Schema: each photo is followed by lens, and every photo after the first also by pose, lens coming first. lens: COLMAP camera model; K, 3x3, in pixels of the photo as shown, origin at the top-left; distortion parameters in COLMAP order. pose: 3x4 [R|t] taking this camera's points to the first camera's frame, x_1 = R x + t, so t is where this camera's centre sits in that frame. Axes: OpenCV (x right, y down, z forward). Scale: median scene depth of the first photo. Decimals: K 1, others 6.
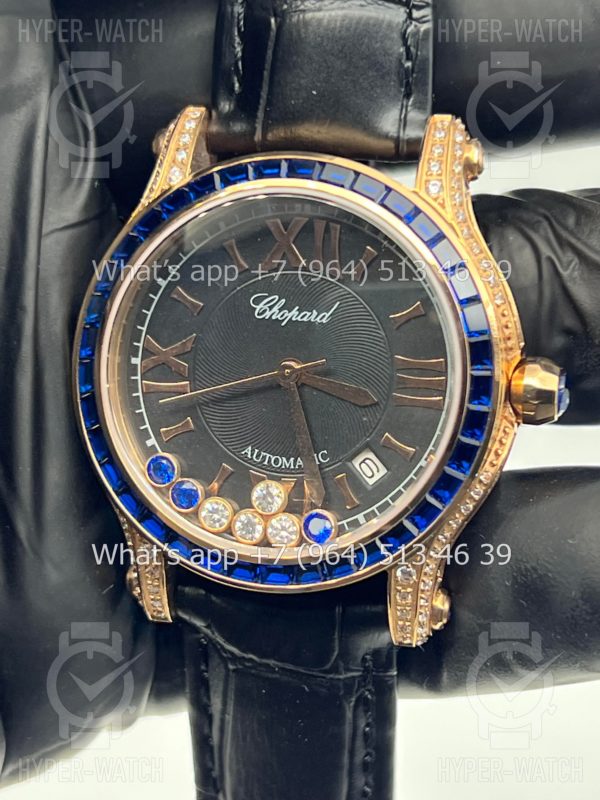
lens RADIAL K [[1883.1, 0, 300.0], [0, 1883.1, 400.0], [0, 0, 1]] dist [0.175987, 0.286704]
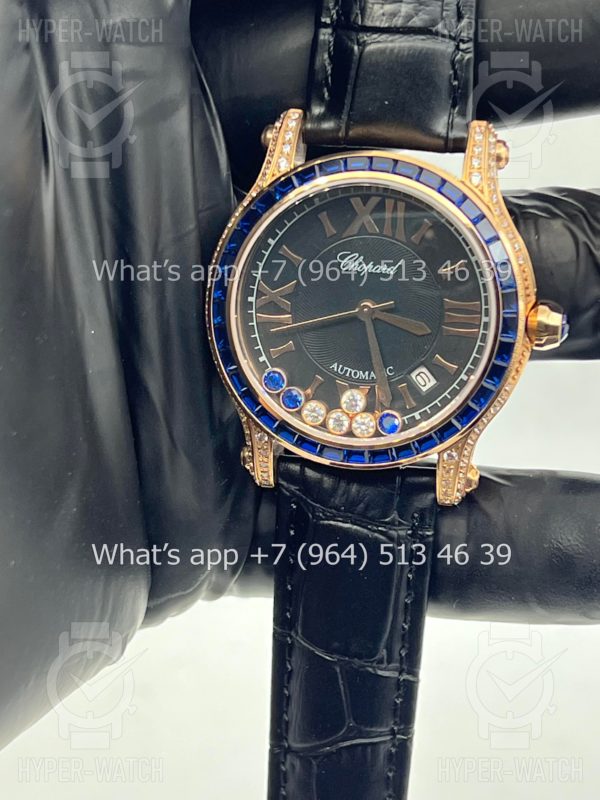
lens RADIAL K [[1816.7, 0, 300.0], [0, 1816.7, 400.0], [0, 0, 1]] dist [0.203450, 0.274537]
pose [[0.998288, 0.002059, 0.058455, -0.131502], [-0.007756, 0.995215, 0.097400, -0.078182], [-0.057975, -0.097686, 0.993527, -0.324795]]
